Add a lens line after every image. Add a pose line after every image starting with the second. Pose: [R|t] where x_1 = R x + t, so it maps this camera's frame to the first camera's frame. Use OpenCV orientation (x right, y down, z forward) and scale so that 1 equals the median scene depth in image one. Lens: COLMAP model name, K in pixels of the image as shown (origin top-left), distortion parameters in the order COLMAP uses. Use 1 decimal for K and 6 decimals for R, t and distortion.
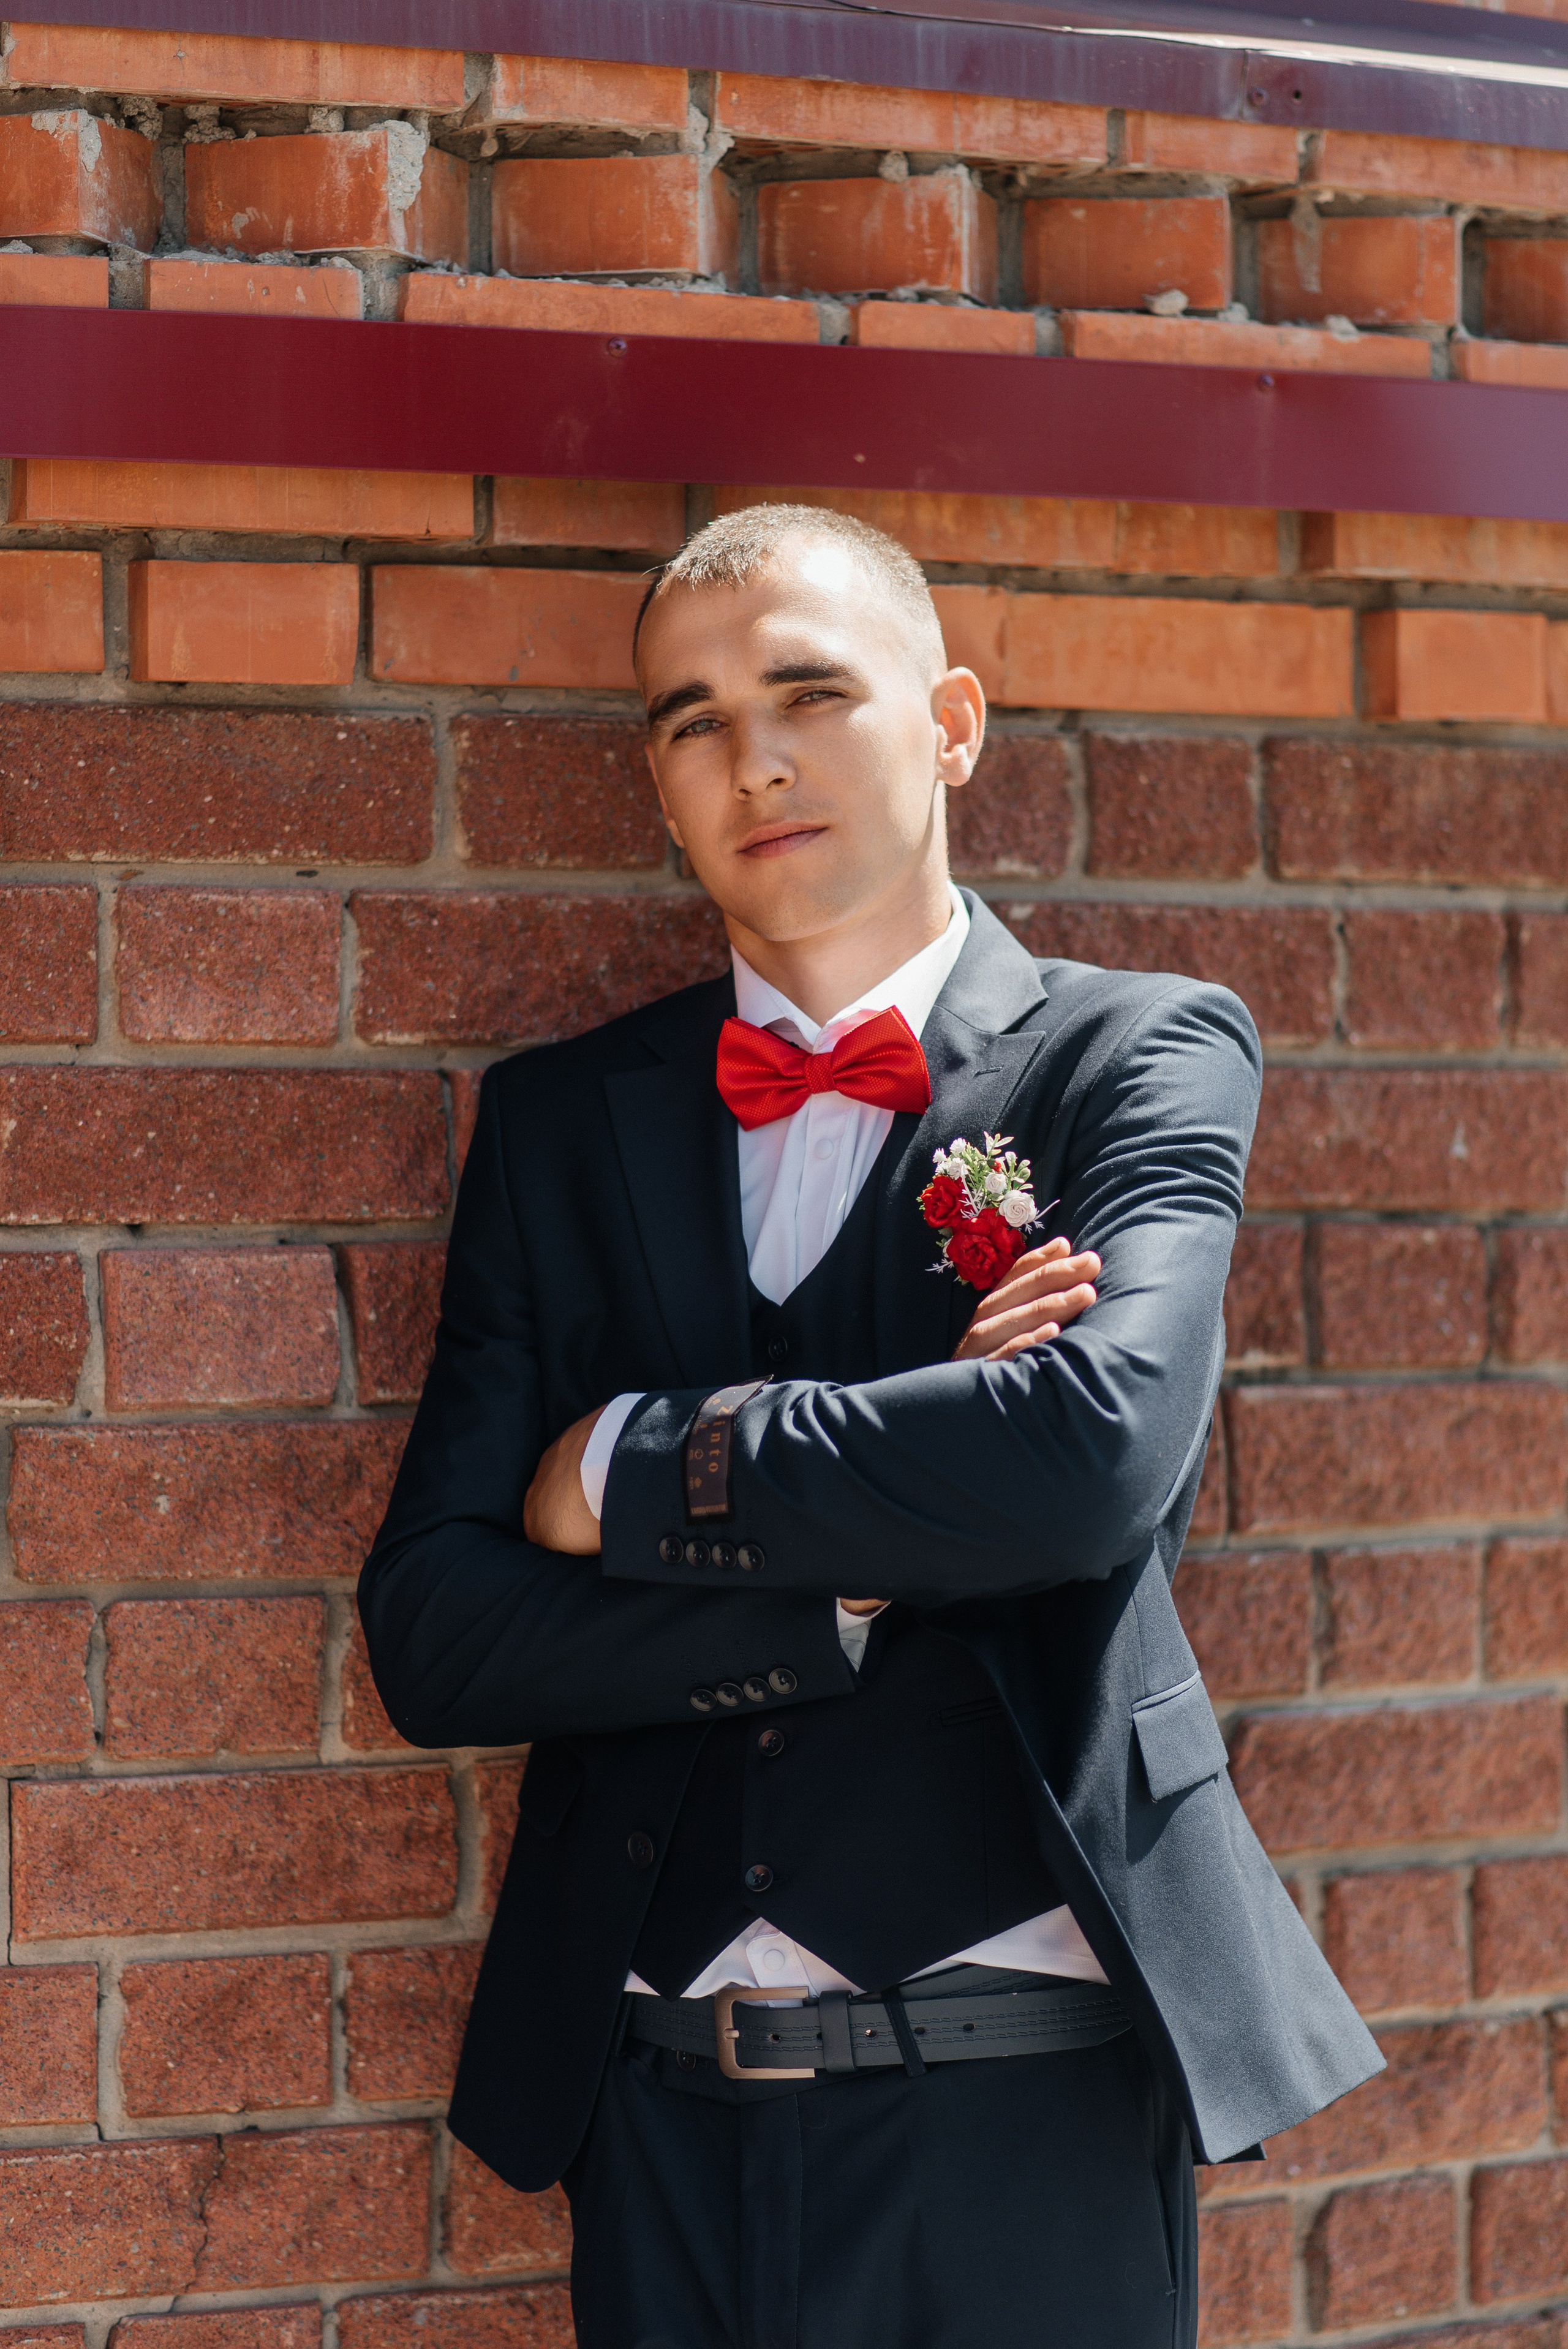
lens RADIAL K [[5934.2, 0, 785.1], [0, 5934.2, 1212.4], [0, 0, 1]] dist [0.005341, -0.153233]
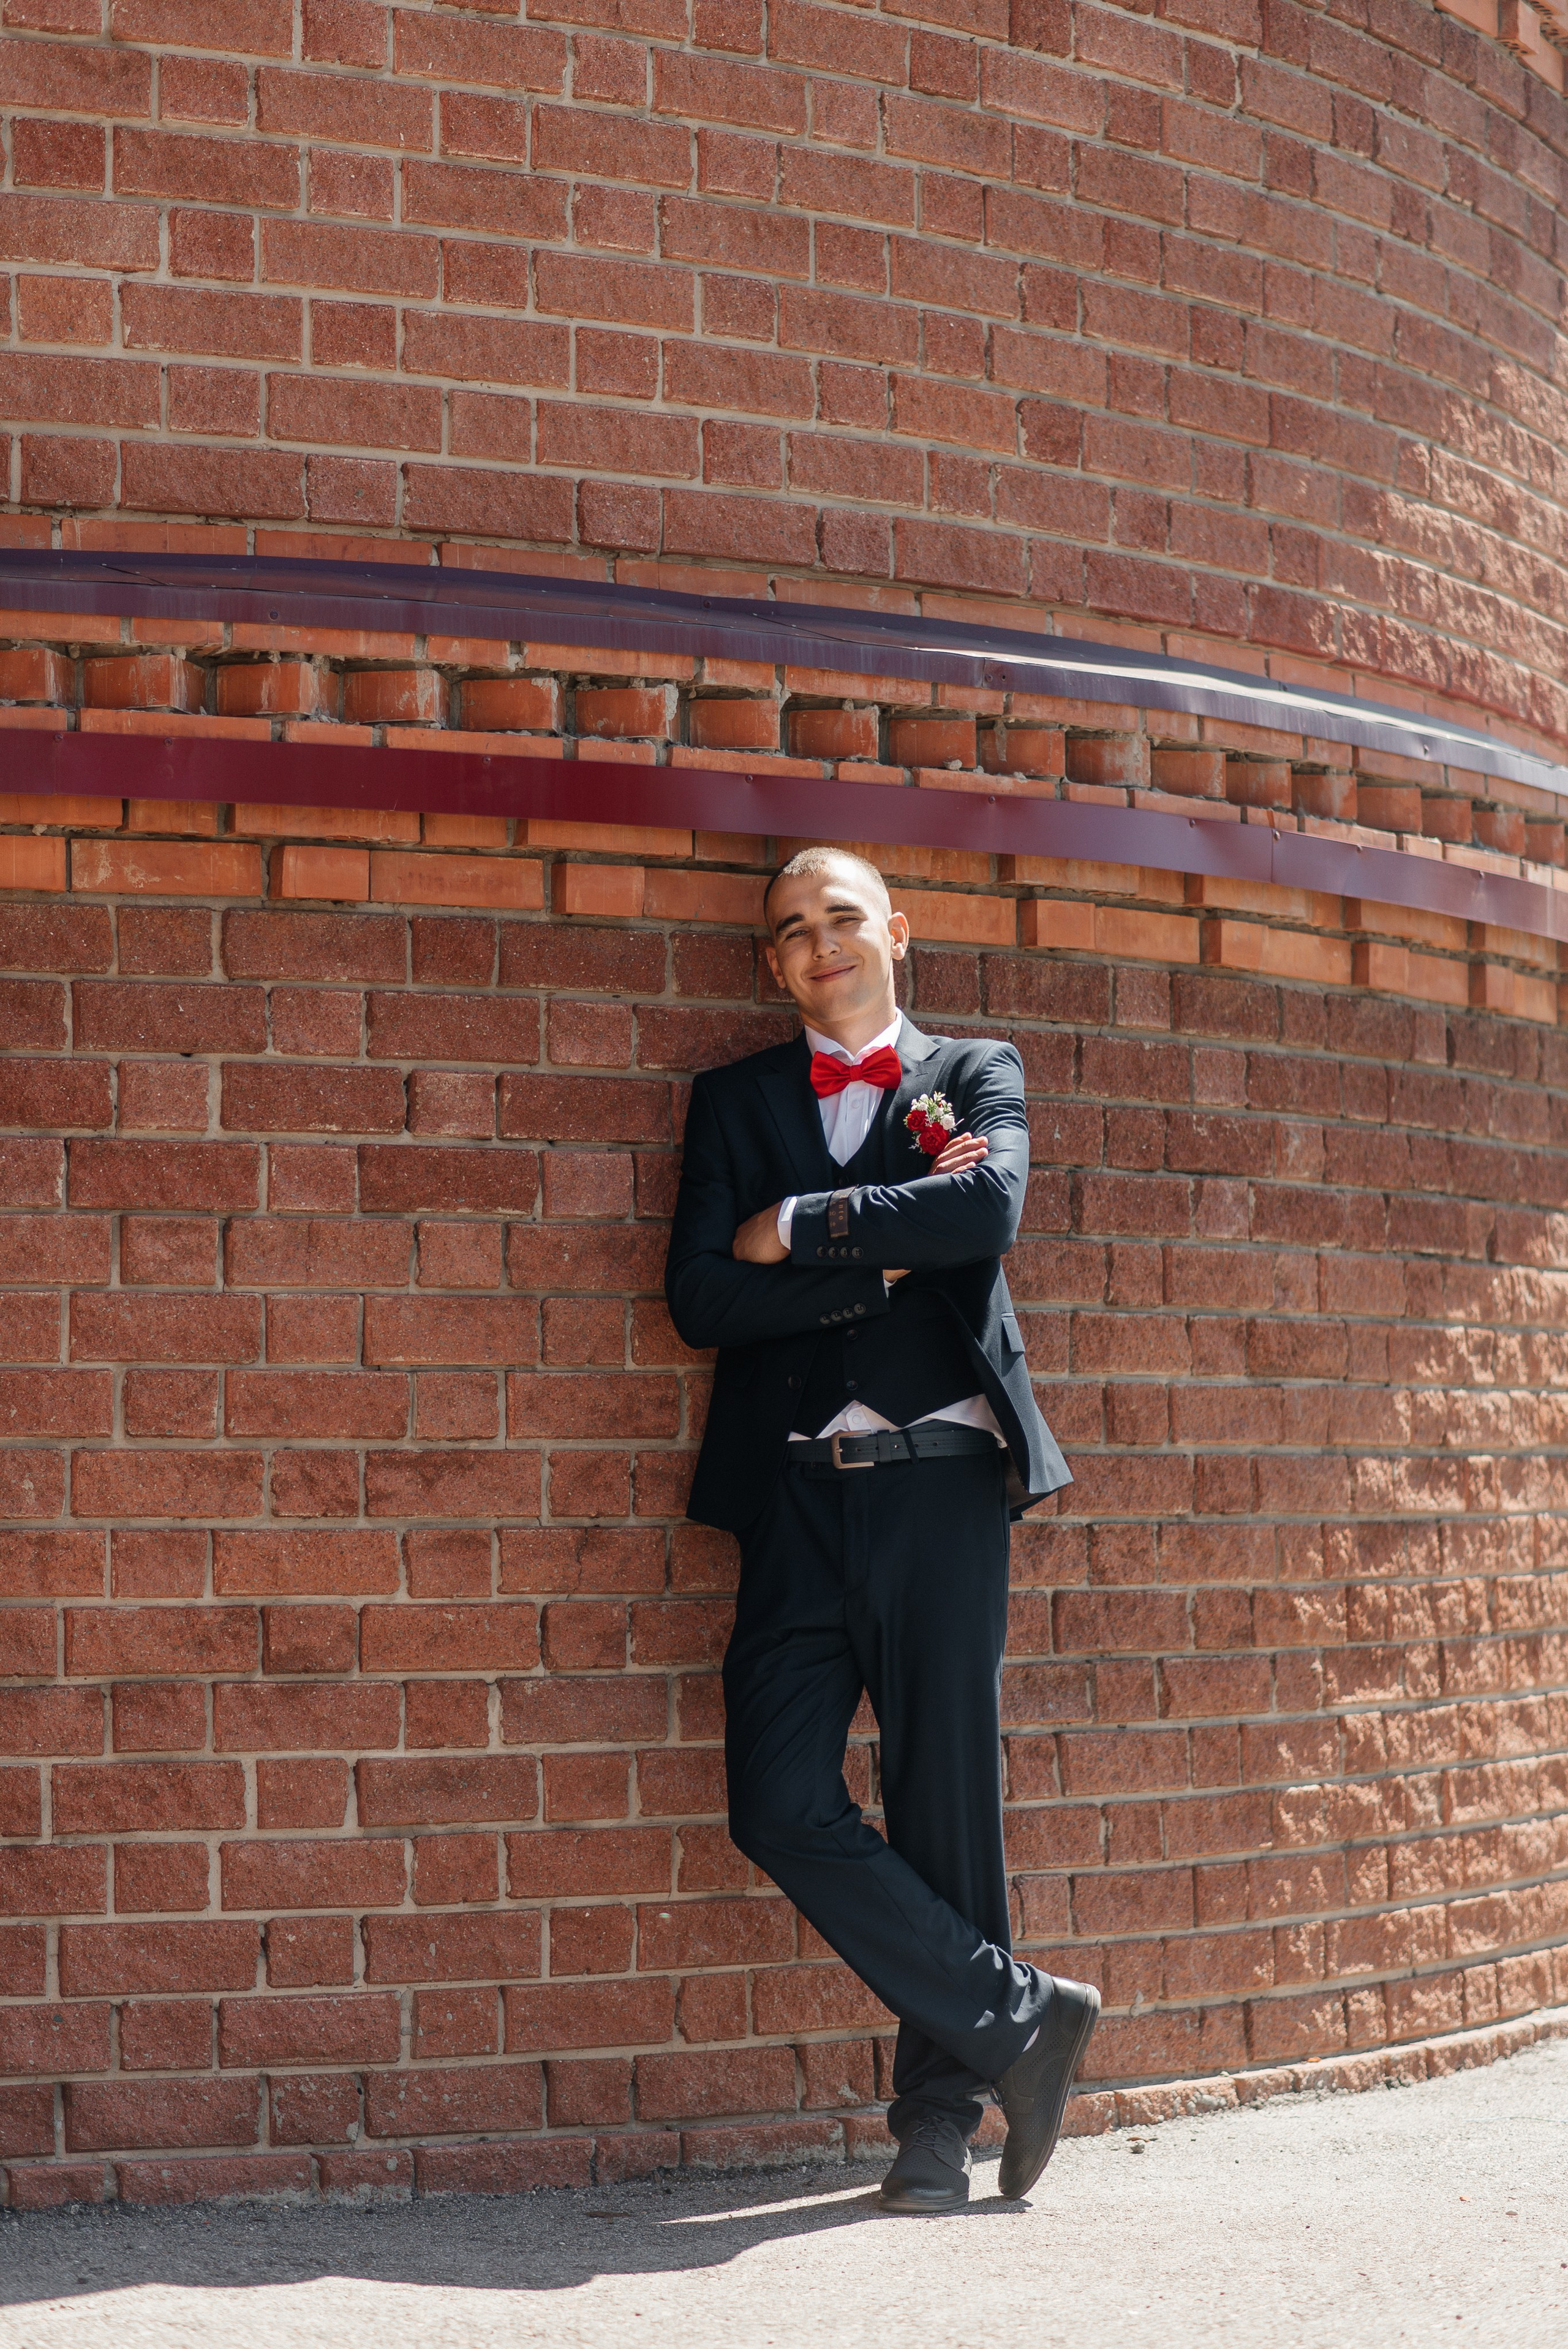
lens RADIAL K [[5550.0, 0, 794.7], [0, 5550.0, 1121.4], [0, 0, 1]] dist [0.113183, -0.392848]
pose [[0.983925, 0.009433, 0.178332, -0.411935], [0.005599, 0.996484, -0.083601, 0.181228], [-0.178494, 0.083255, 0.980412, -1.200409]]
